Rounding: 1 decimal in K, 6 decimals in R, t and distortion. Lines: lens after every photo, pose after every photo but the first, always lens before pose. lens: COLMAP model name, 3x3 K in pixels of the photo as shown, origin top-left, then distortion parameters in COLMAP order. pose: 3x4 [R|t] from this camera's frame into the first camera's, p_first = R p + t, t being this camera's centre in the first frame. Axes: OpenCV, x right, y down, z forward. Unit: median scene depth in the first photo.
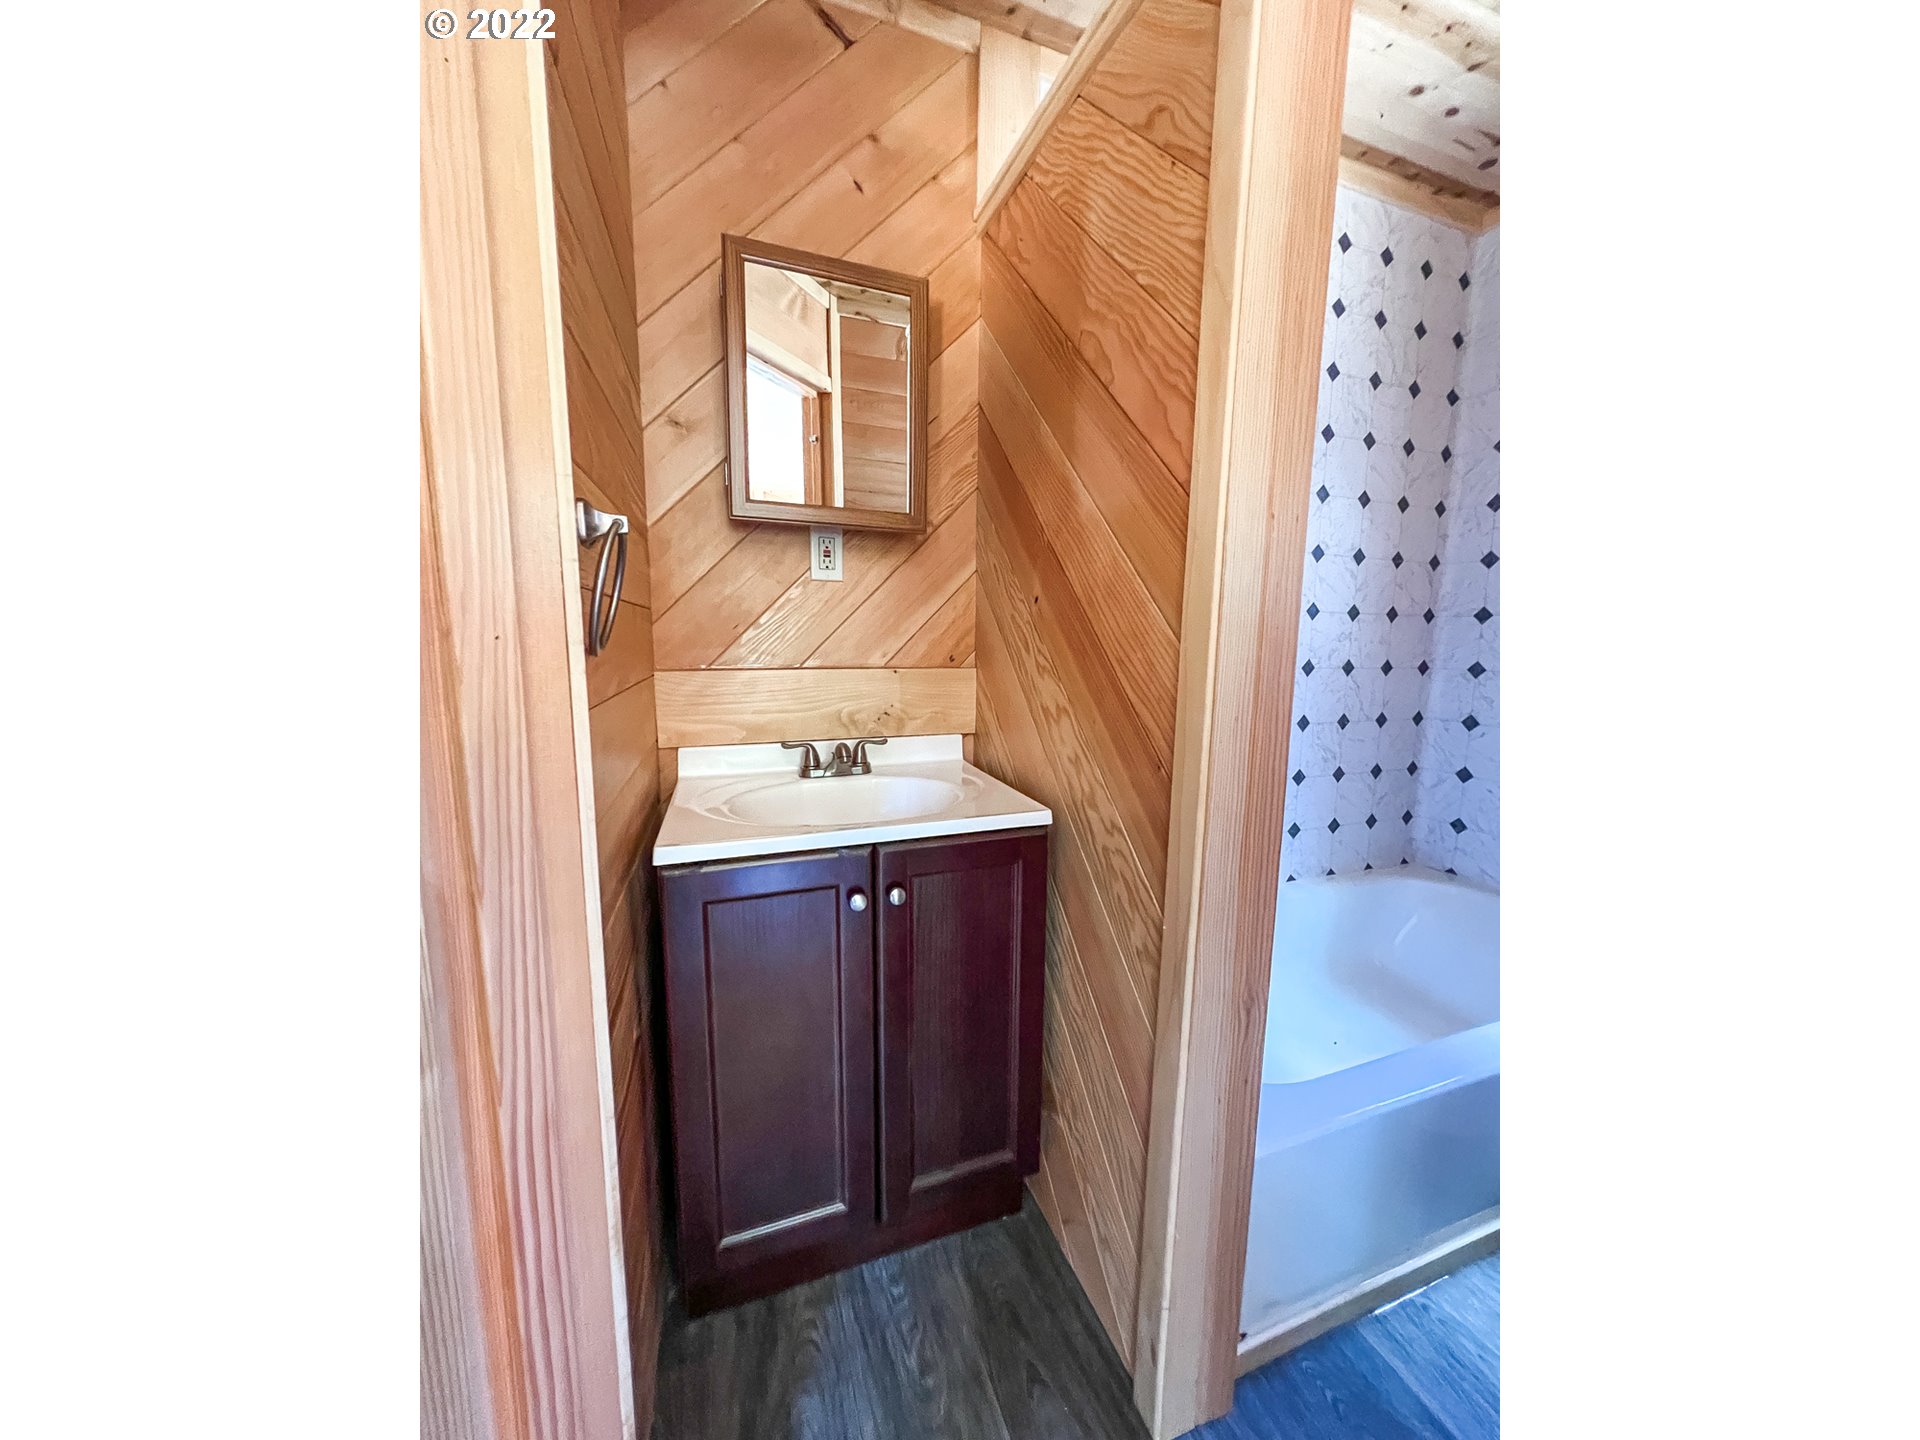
lens RADIAL K [[629.3, 0, 956.8], [0, 629.3, 713.9], [0, 0, 1]] dist [-0.000507, 0.000116]
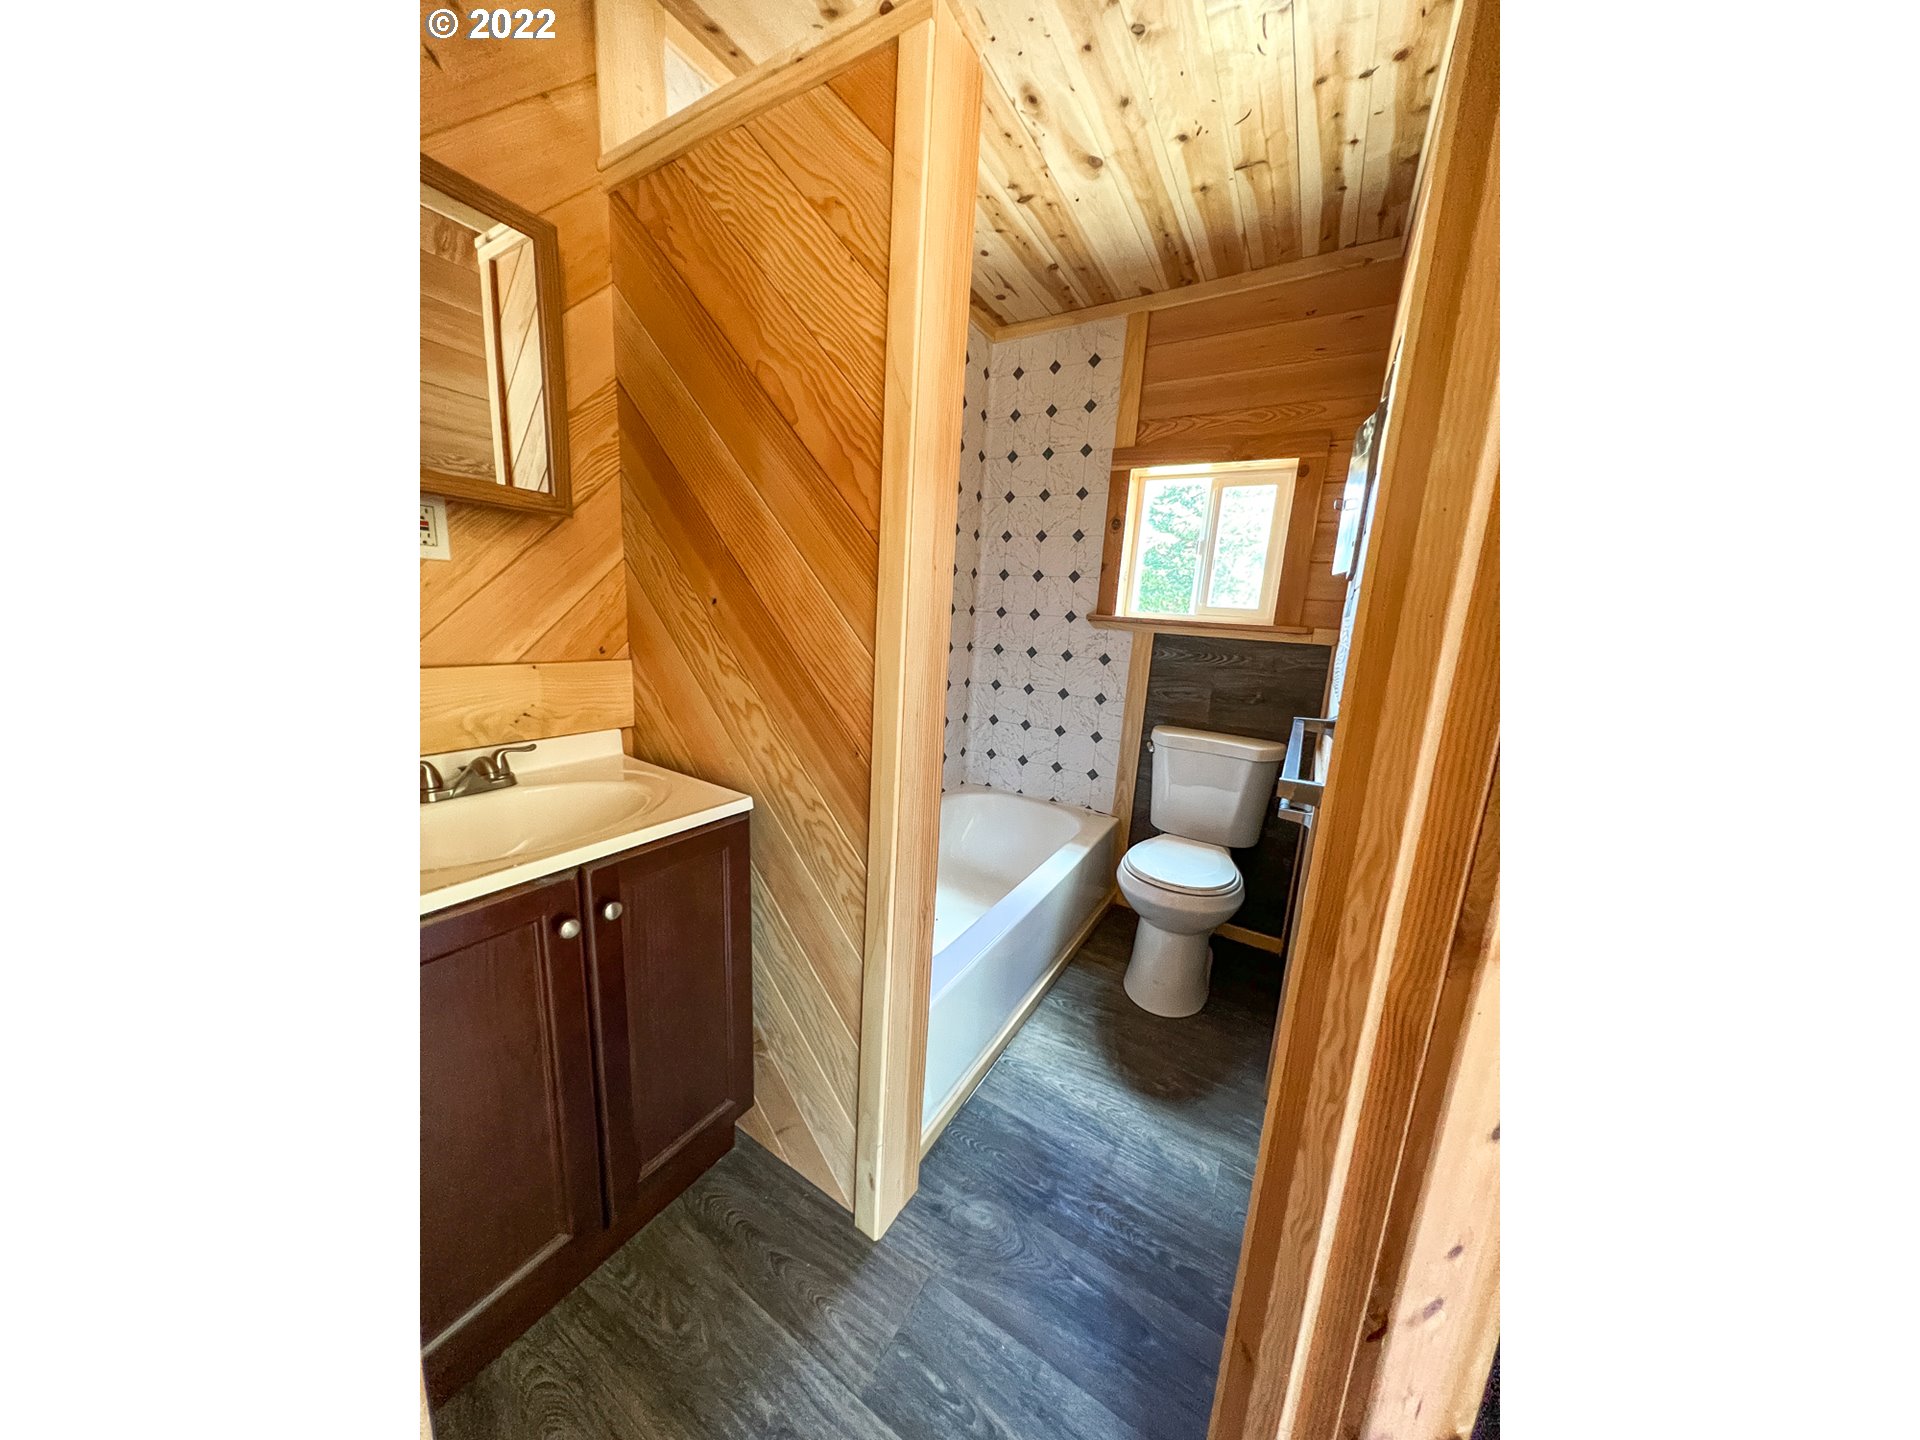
lens RADIAL K [[574.7, 0, 966.7], [0, 574.7, 717.4], [0, 0, 1]] dist [-0.000521, 0.000048]
pose [[0.777358, -0.081304, 0.623783, -0.167710], [0.030641, 0.995329, 0.091546, -0.065001], [-0.628312, -0.052050, 0.776218, -0.026535]]
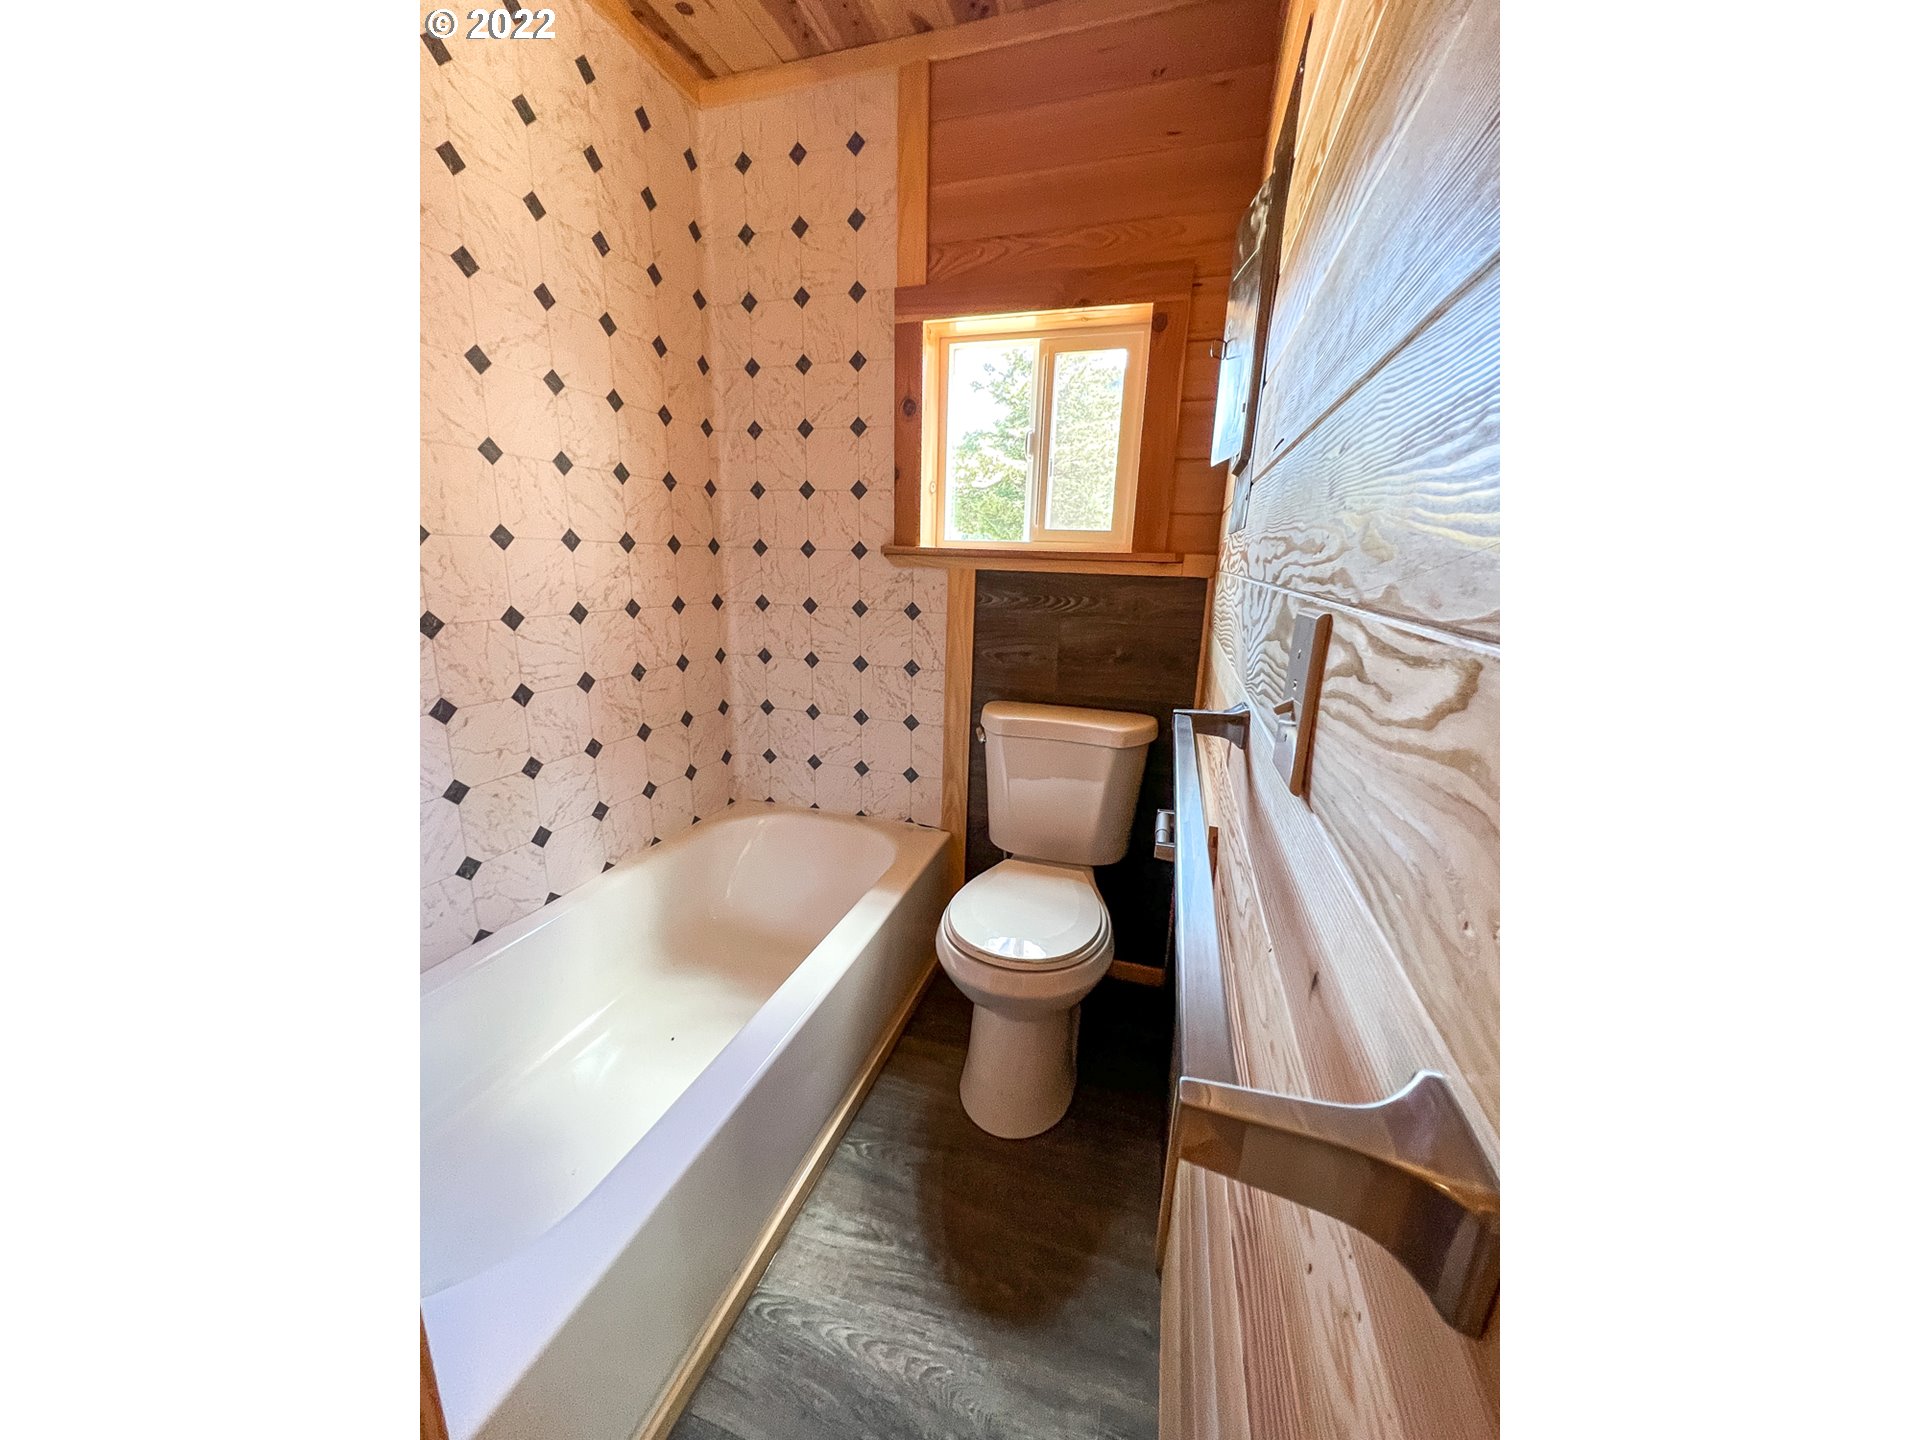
lens RADIAL K [[663.4, 0, 960.0], [0, 663.4, 720.0], [0, 0, 1]] dist [0.001307, 0.000151]
pose [[0.608672, -0.183104, 0.772005, 0.303162], [0.081543, 0.982291, 0.168689, -0.071638], [-0.789221, -0.039725, 0.612823, 0.172828]]
